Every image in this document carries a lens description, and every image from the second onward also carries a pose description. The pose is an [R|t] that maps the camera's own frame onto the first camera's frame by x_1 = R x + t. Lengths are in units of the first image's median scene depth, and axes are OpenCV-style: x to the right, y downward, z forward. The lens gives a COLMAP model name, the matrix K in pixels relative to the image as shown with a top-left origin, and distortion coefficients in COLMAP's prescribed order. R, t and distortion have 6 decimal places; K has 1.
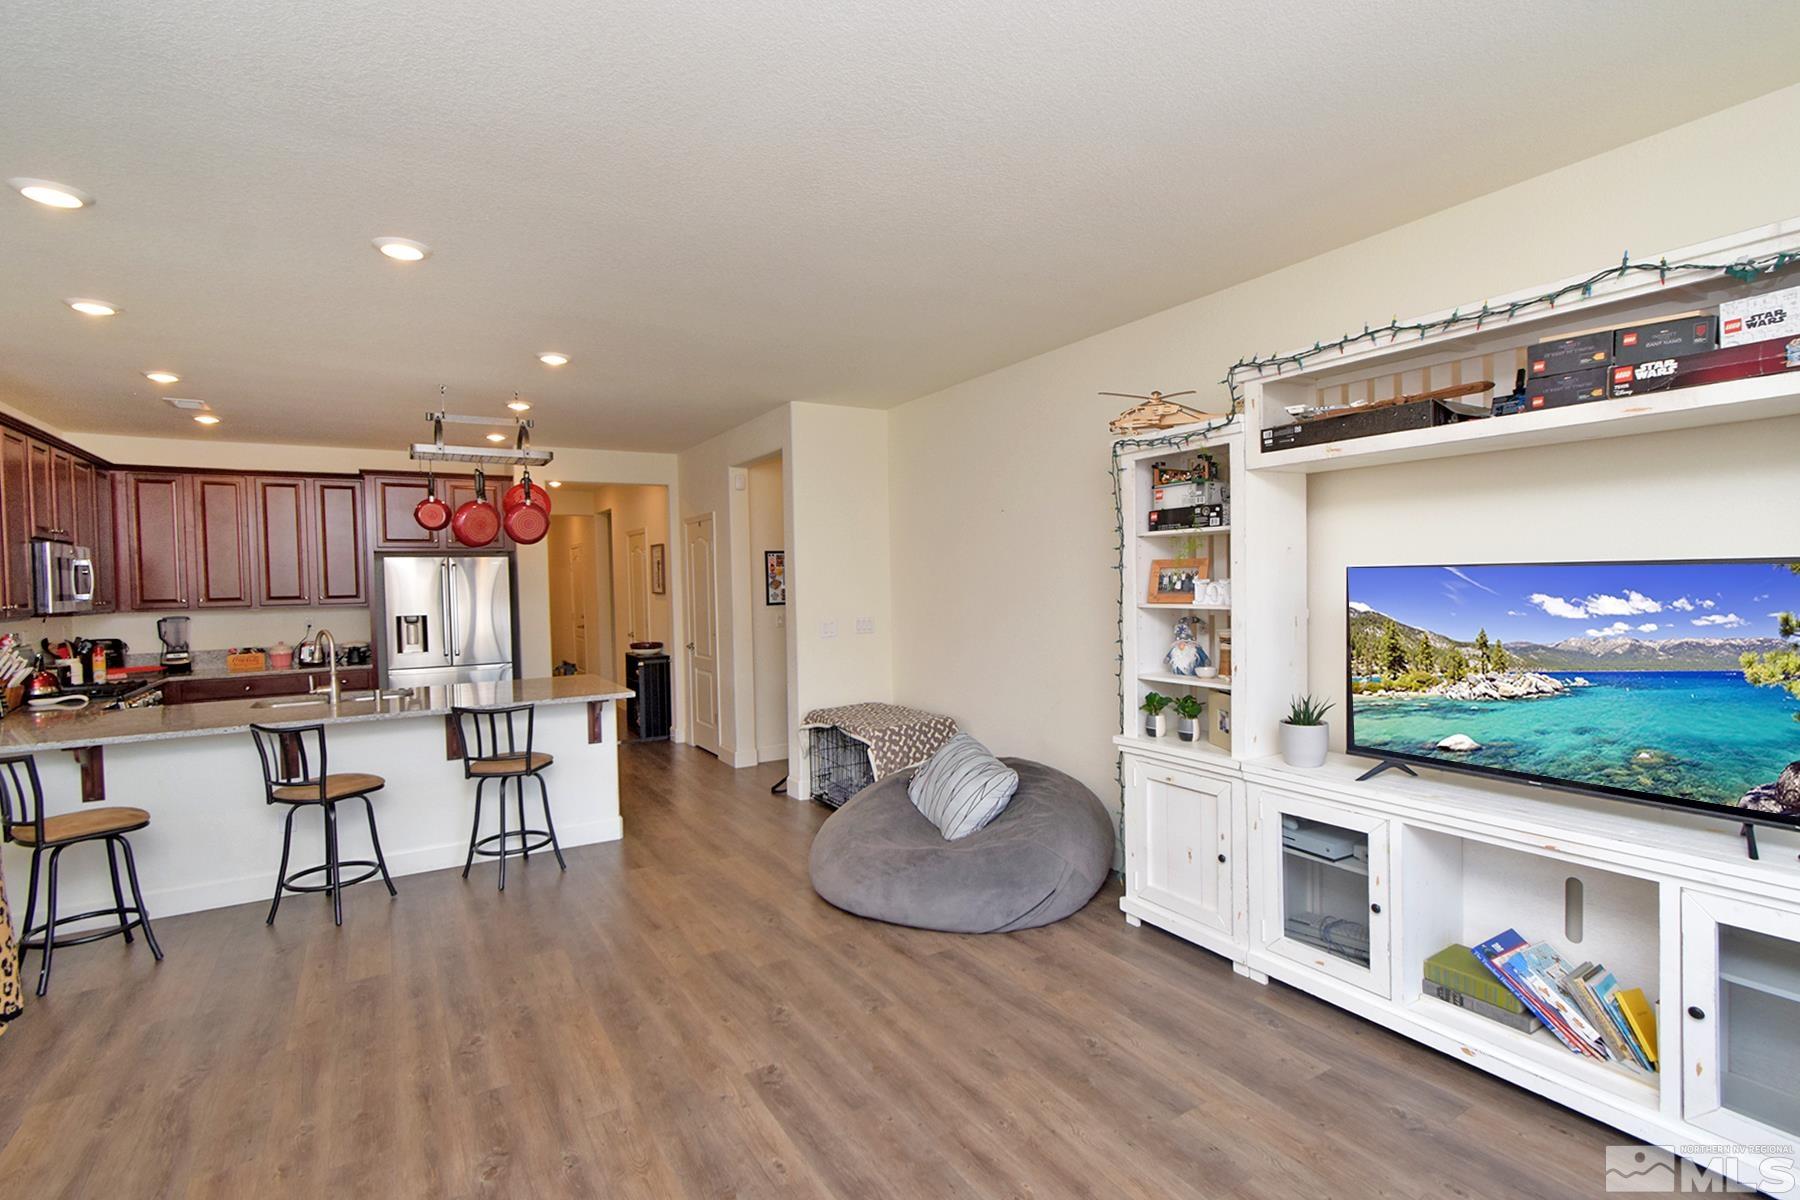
lens RADIAL K [[842.8, 0, 900.0], [0, 842.8, 600.0], [0, 0, 1]] dist [0.001156, -0.000117]
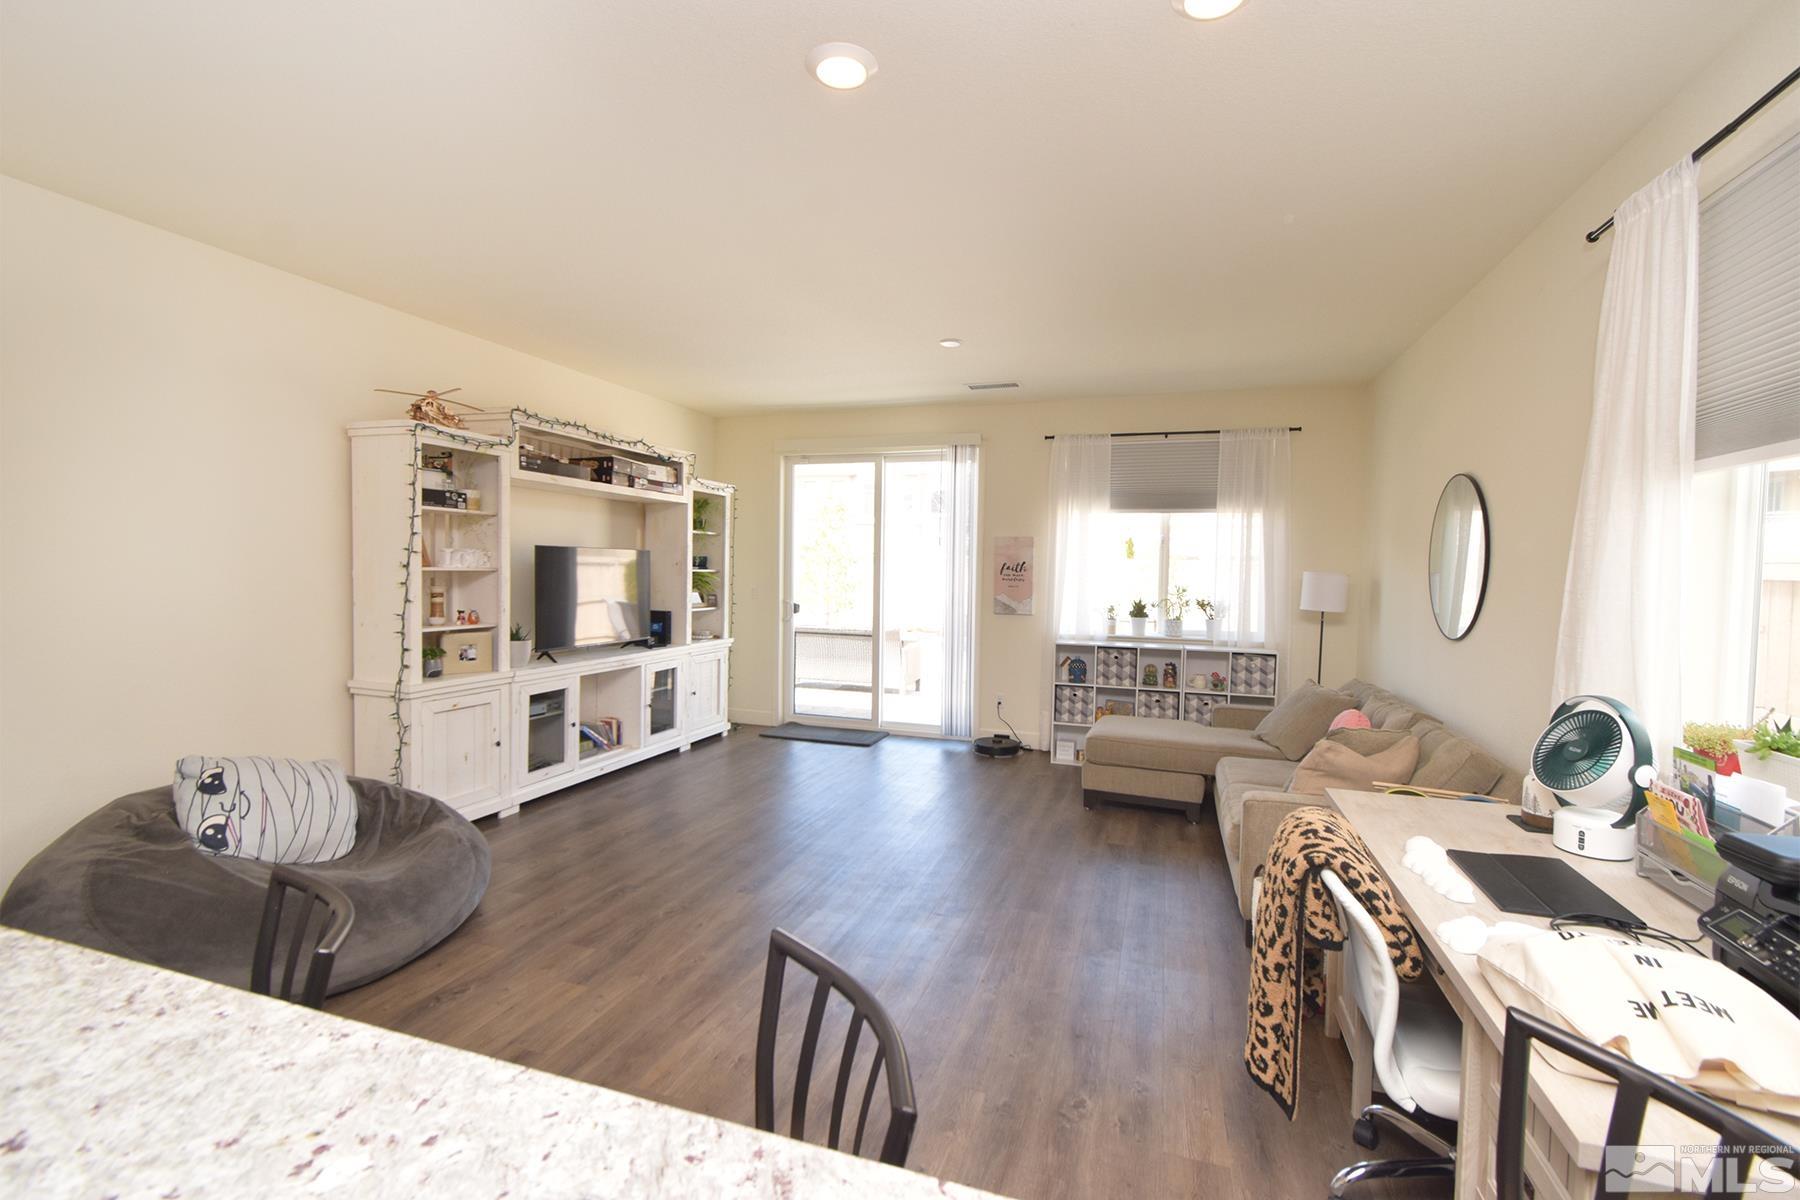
lens RADIAL K [[801.3, 0, 900.0], [0, 801.3, 600.0], [0, 0, 1]] dist [-0.001664, -0.000385]
pose [[-0.646315, -0.022761, 0.762731, -1.171932], [0.013114, 0.999076, 0.040927, 0.015762], [-0.762958, 0.036454, -0.645420, 1.442543]]
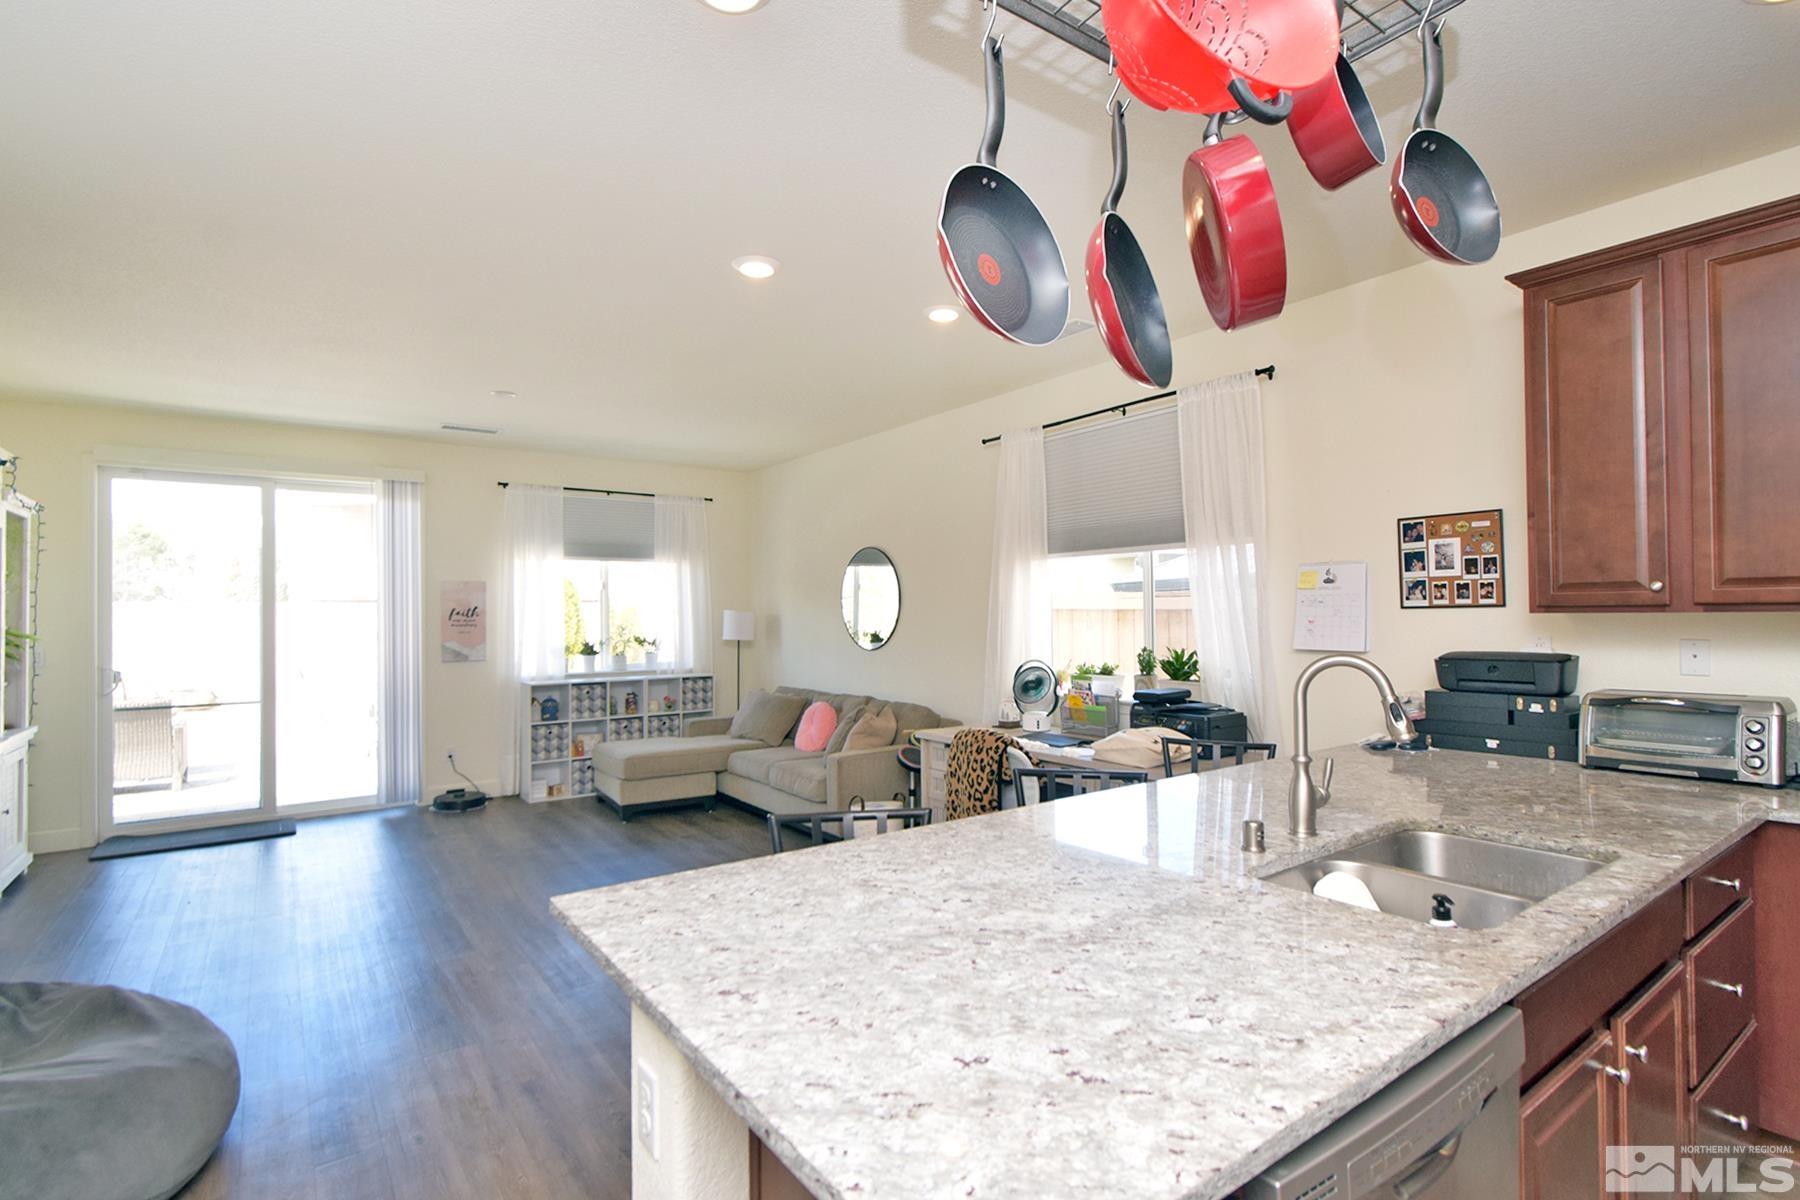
lens RADIAL K [[842.8, 0, 900.0], [0, 842.8, 600.0], [0, 0, 1]] dist [0.001156, -0.000117]
pose [[-0.996177, 0.028292, -0.082652, -0.671627], [0.027792, 0.999588, 0.007196, 0.003310], [0.082821, 0.004872, -0.996552, 2.097023]]
